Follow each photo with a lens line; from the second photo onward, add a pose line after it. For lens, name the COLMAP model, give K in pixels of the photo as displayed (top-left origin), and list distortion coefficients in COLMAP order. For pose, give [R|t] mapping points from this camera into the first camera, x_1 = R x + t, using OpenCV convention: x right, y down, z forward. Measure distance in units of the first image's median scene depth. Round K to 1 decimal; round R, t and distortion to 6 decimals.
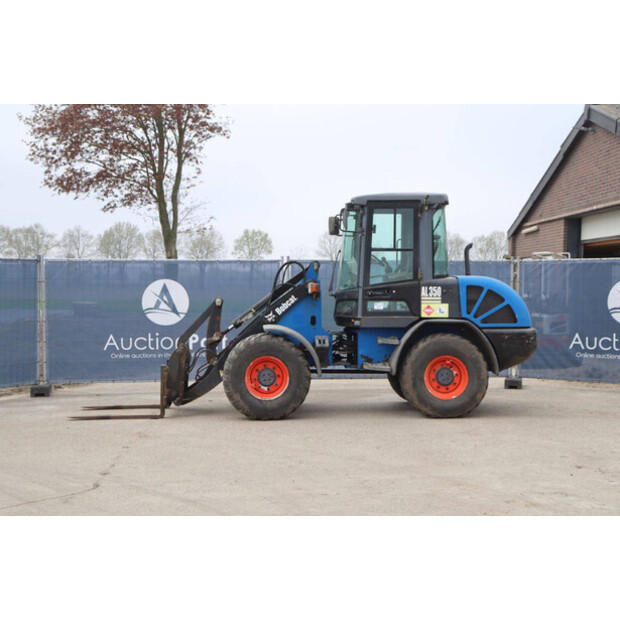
lens RADIAL K [[993.8, 0, 308.3], [0, 993.8, 303.2], [0, 0, 1]] dist [0.152280, 0.000000]
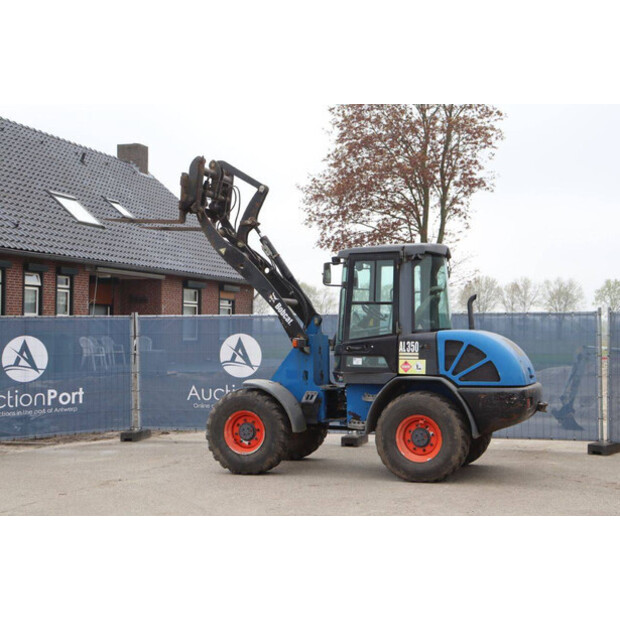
lens RADIAL K [[953.6, 0, 307.2], [0, 953.6, 294.0], [0, 0, 1]] dist [0.178812, 0.000000]
pose [[0.924558, -0.019283, -0.380553, 0.375876], [-0.004163, 0.998148, -0.060692, -0.005993], [0.381019, 0.057698, 0.922765, 0.108098]]
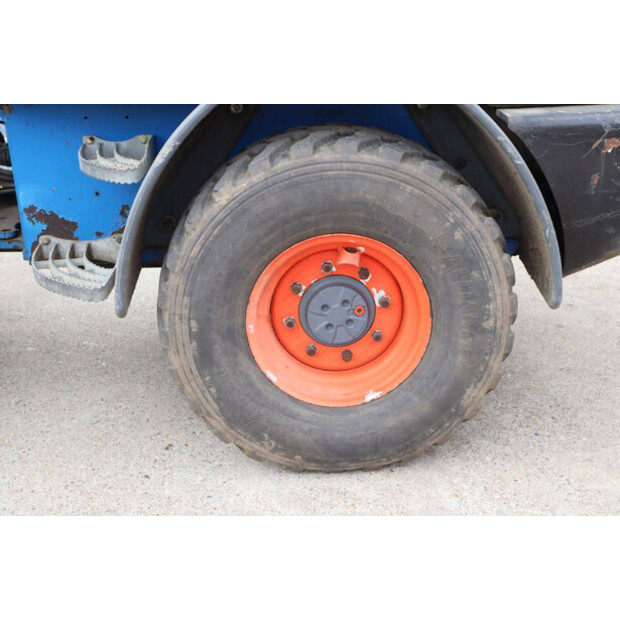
lens RADIAL K [[841.8, 0, 312.0], [0, 841.8, 310.0], [0, 0, 1]] dist [0.076853, 0.000000]
pose [[0.999829, -0.008925, -0.016215, 0.130537], [0.013832, 0.942422, 0.334139, 0.003944], [0.012300, -0.334306, 0.942384, 0.783940]]
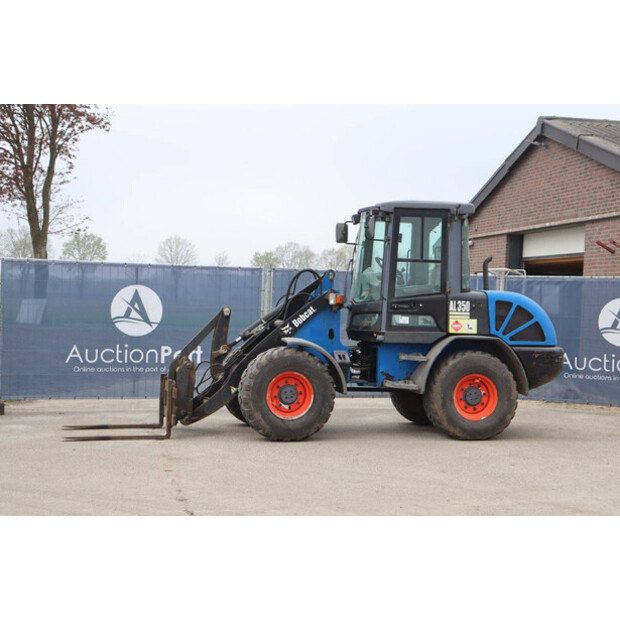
lens RADIAL K [[1063.2, 0, 313.6], [0, 1063.2, 303.3], [0, 0, 1]] dist [0.194407, 0.000000]
pose [[0.985605, 0.026027, 0.167047, -0.178982], [-0.023811, 0.999600, -0.015259, 0.004277], [-0.167377, 0.011062, 0.985831, 0.022873]]
